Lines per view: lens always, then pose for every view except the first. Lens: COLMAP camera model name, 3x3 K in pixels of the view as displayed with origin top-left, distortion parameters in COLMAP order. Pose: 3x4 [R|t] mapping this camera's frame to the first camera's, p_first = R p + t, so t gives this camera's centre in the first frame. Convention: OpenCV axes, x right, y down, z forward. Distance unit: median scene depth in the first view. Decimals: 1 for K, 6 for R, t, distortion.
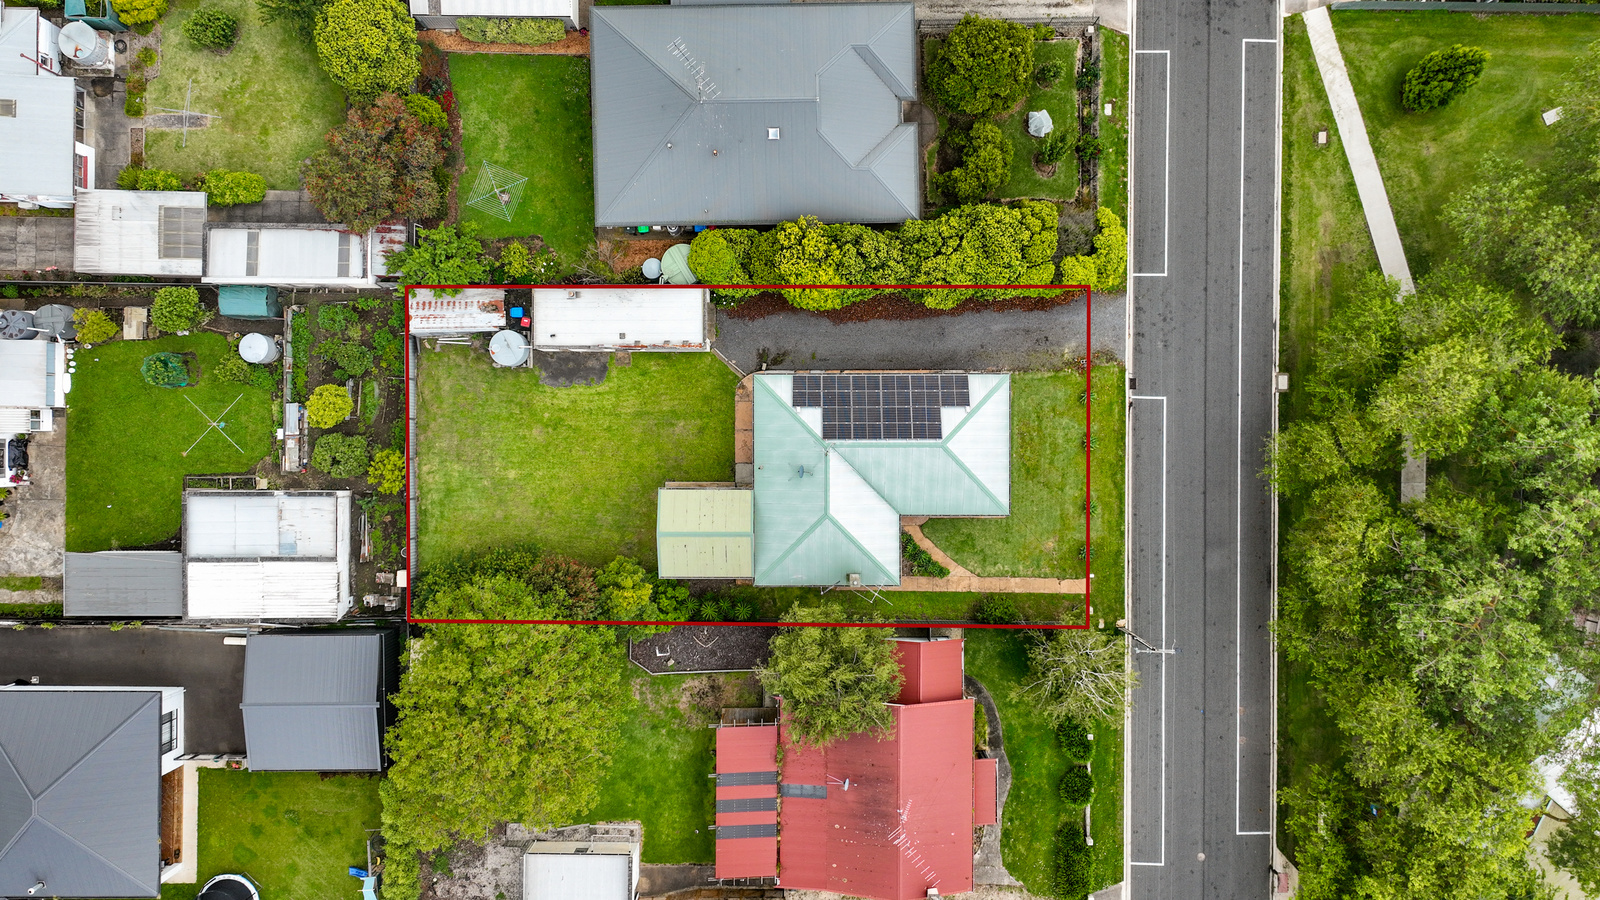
lens RADIAL K [[1123.3, 0, 800.0], [0, 1123.3, 450.0], [0, 0, 1]] dist [0.015813, -0.003999]
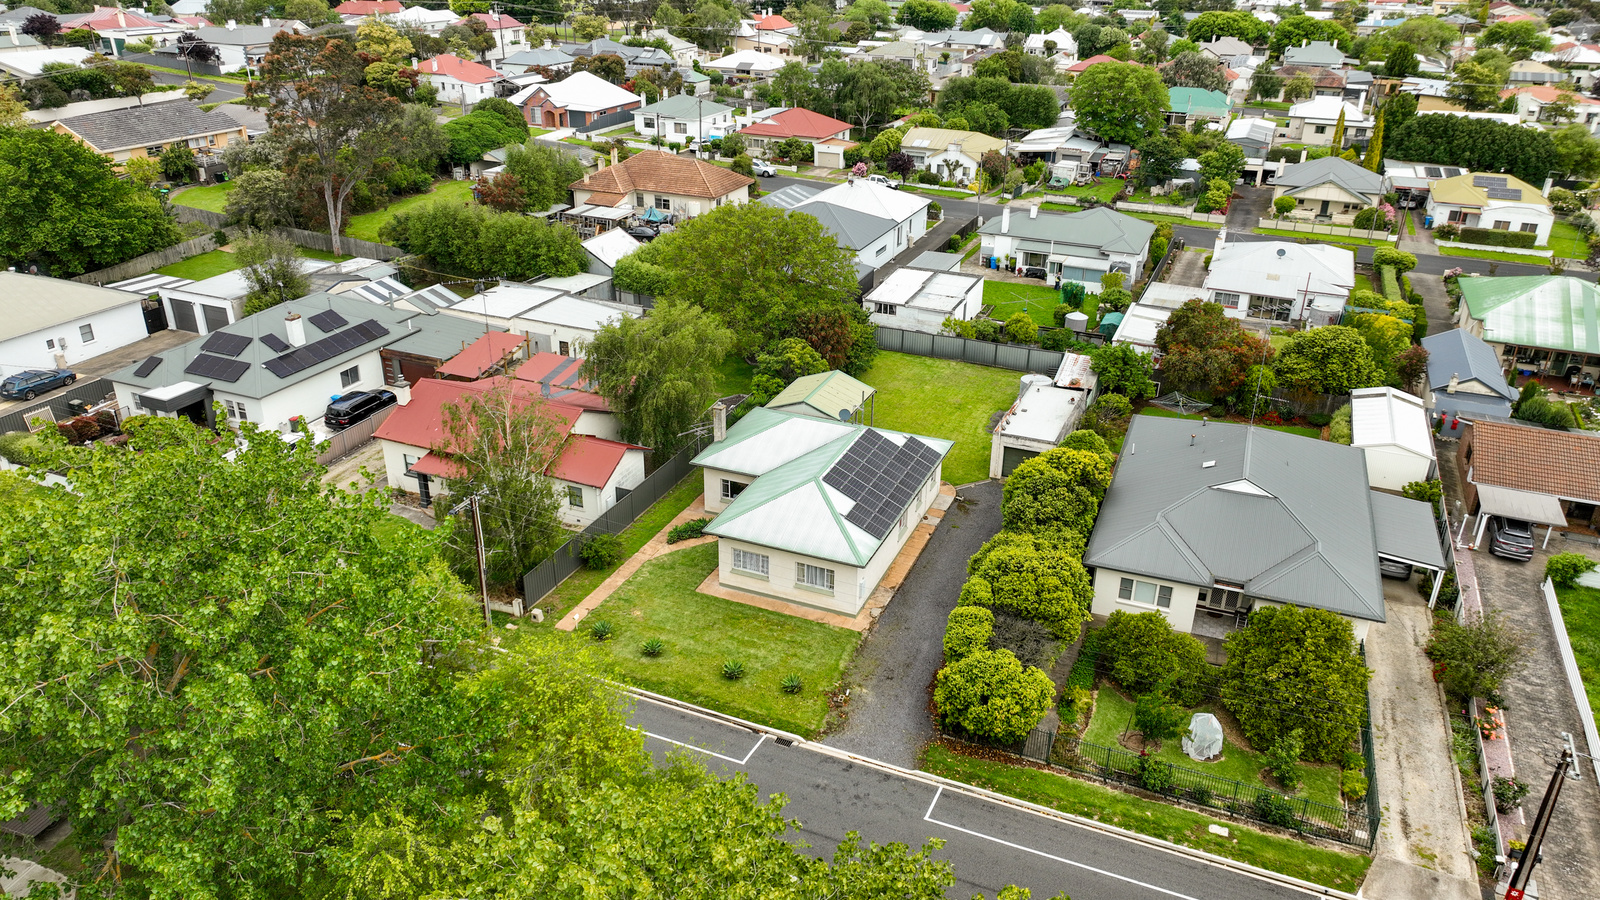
lens RADIAL K [[1123.3, 0, 800.0], [0, 1123.3, 450.0], [0, 0, 1]] dist [0.015813, -0.003999]
pose [[-0.390192, 0.386800, -0.835545, 0.812001], [-0.920439, -0.186802, 0.343360, -0.274494], [-0.023269, 0.903045, 0.428914, 0.582933]]
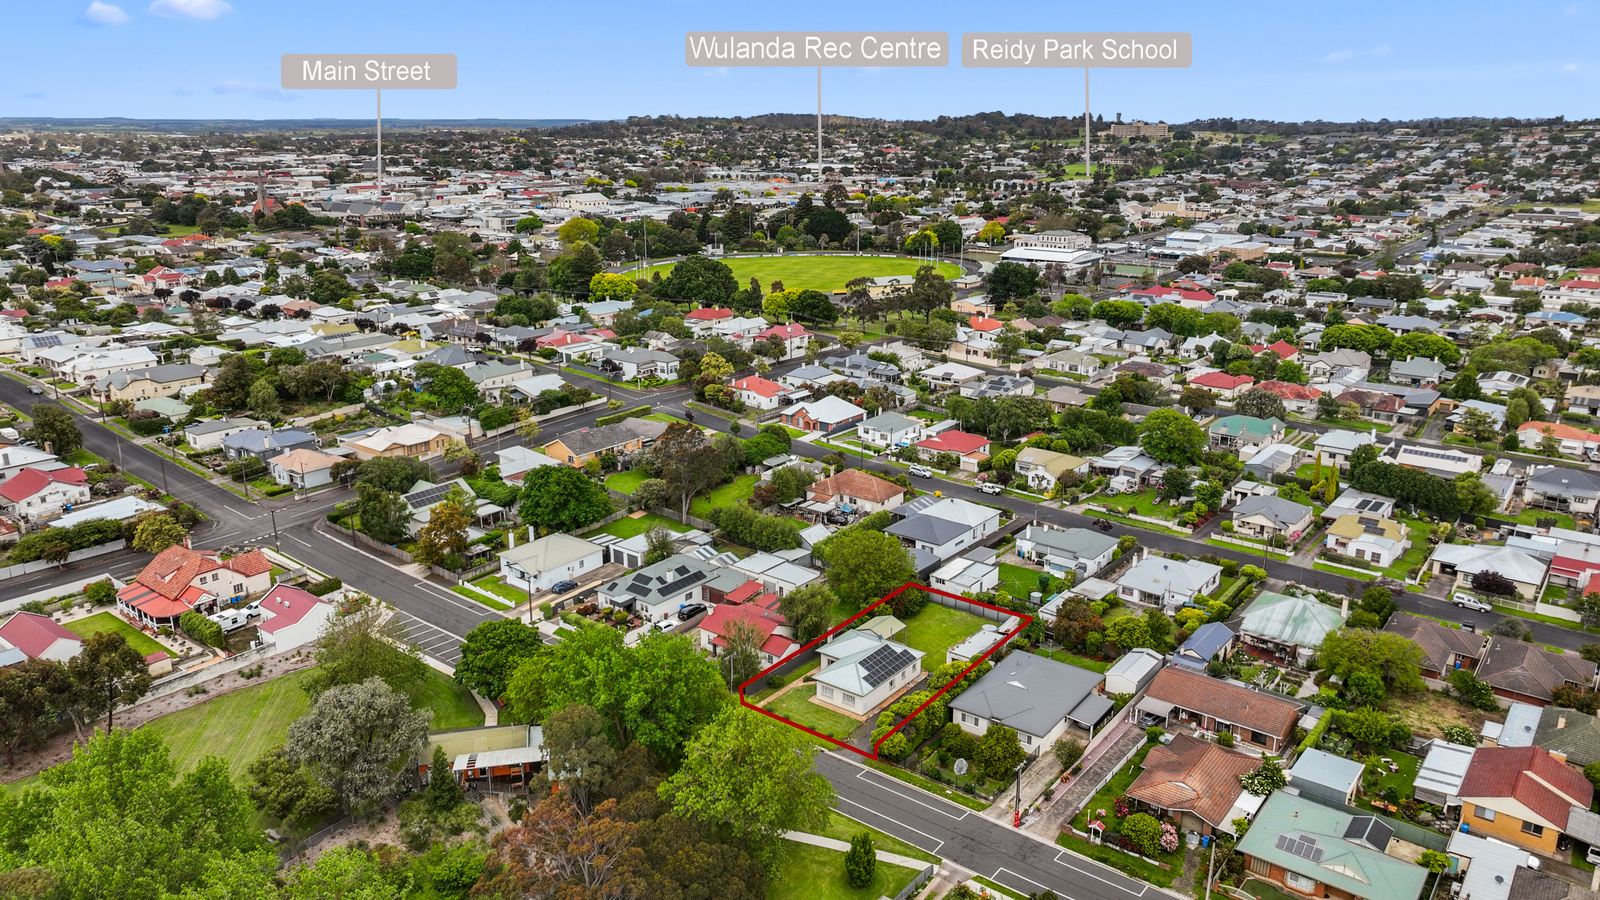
lens RADIAL K [[1123.3, 0, 800.0], [0, 1123.3, 450.0], [0, 0, 1]] dist [0.015813, -0.003999]
pose [[-0.613564, 0.224935, -0.756931, 1.756139], [-0.789592, -0.185841, 0.584814, -1.124437], [-0.009124, 0.956487, 0.291632, -0.077253]]
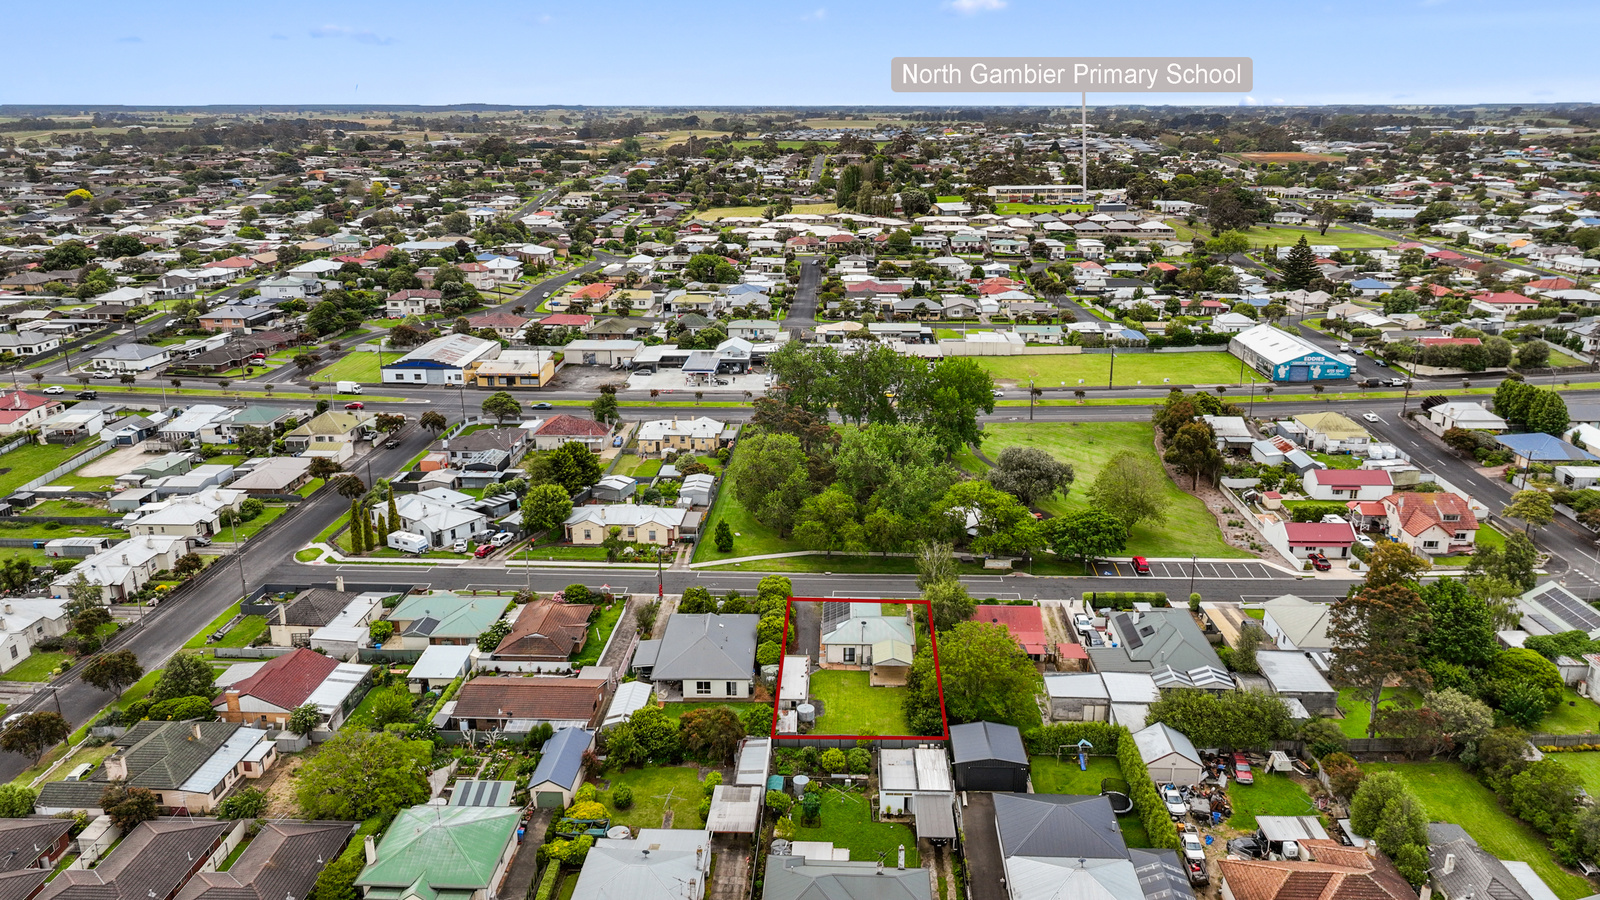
lens RADIAL K [[1123.3, 0, 800.0], [0, 1123.3, 450.0], [0, 0, 1]] dist [0.015813, -0.003999]
pose [[0.044268, -0.291215, 0.955633, -2.068167], [0.998790, -0.007612, -0.048587, 0.002803], [0.021423, 0.956627, 0.290525, -0.049684]]
